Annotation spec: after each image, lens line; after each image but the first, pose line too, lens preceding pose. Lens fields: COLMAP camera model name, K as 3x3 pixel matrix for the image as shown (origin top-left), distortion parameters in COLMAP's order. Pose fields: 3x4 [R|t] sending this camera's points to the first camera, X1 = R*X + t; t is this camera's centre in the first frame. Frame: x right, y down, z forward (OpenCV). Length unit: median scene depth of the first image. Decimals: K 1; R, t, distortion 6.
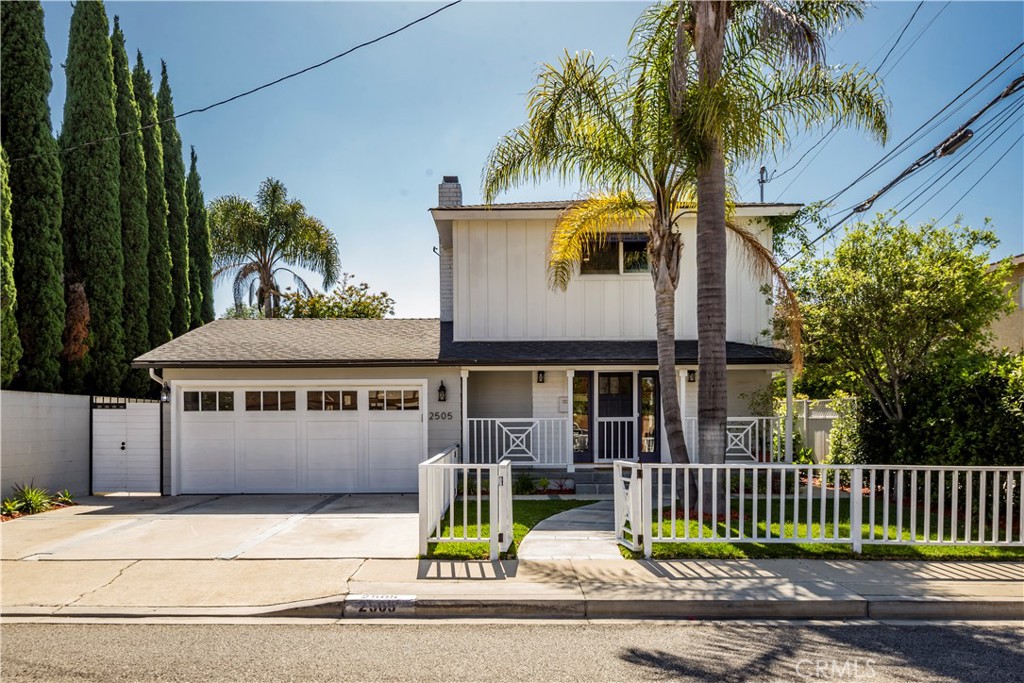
lens RADIAL K [[679.6, 0, 529.0], [0, 679.6, 423.7], [0, 0, 1]] dist [0.018175, -0.015257]
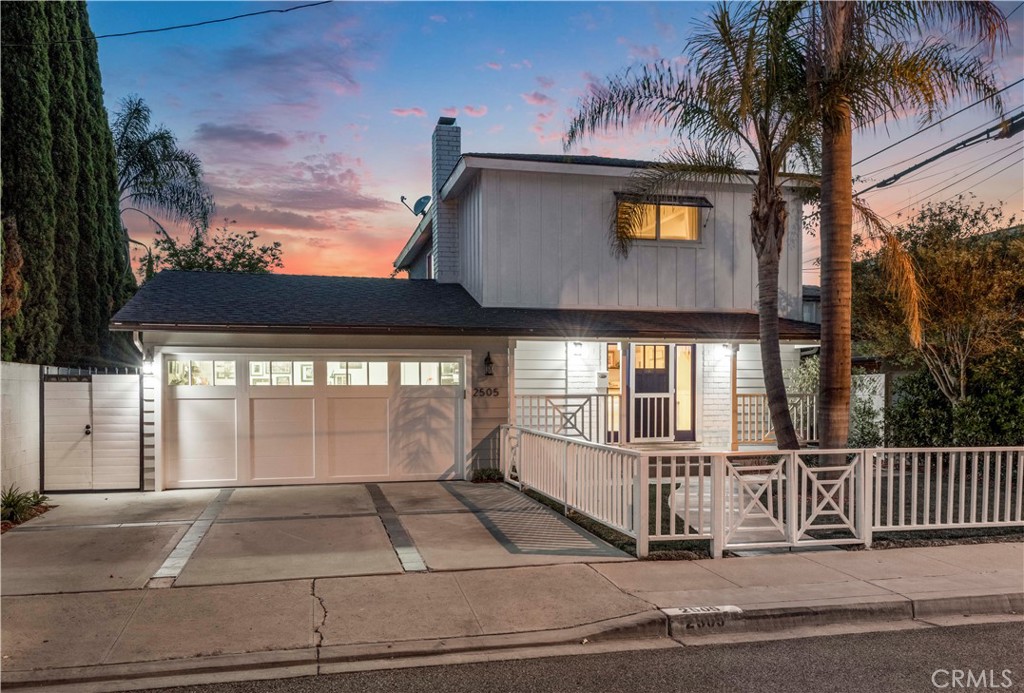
lens RADIAL K [[734.6, 0, 535.4], [0, 734.6, 403.1], [0, 0, 1]] dist [0.027744, -0.013220]
pose [[0.975220, -0.001161, 0.221235, -0.282021], [-0.001377, 0.999935, 0.011317, -0.008398], [-0.221234, -0.011341, 0.975155, 0.060253]]
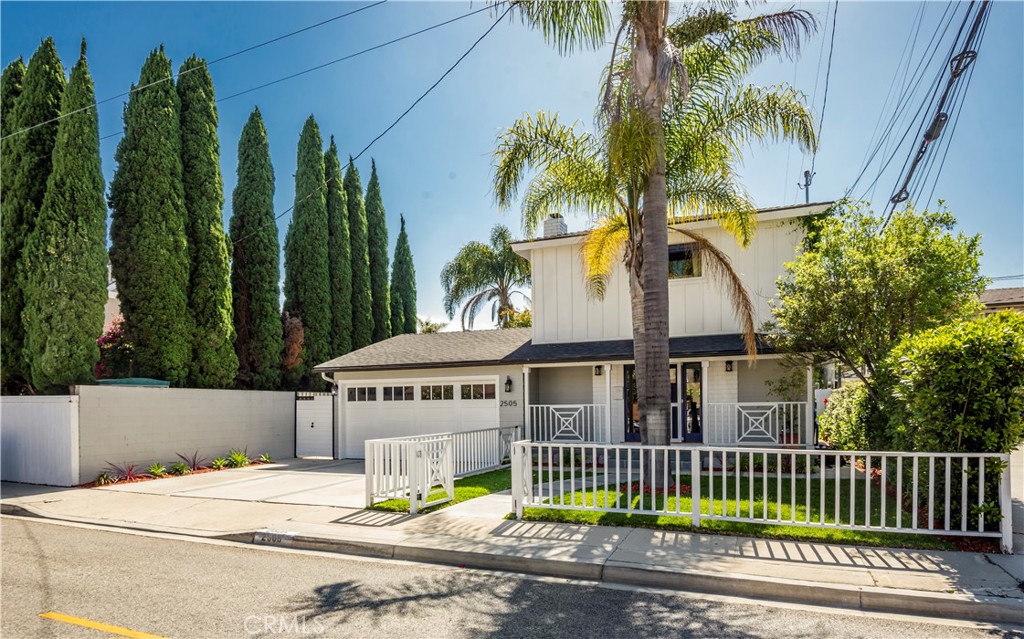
lens RADIAL K [[561.1, 0, 562.6], [0, 561.1, 401.6], [0, 0, 1]] dist [-0.002625, -0.003241]
pose [[0.938604, -0.008192, -0.344899, 0.338123], [0.004231, 0.999916, -0.012235, -0.001308], [0.344970, 0.010025, 0.938560, 0.041469]]
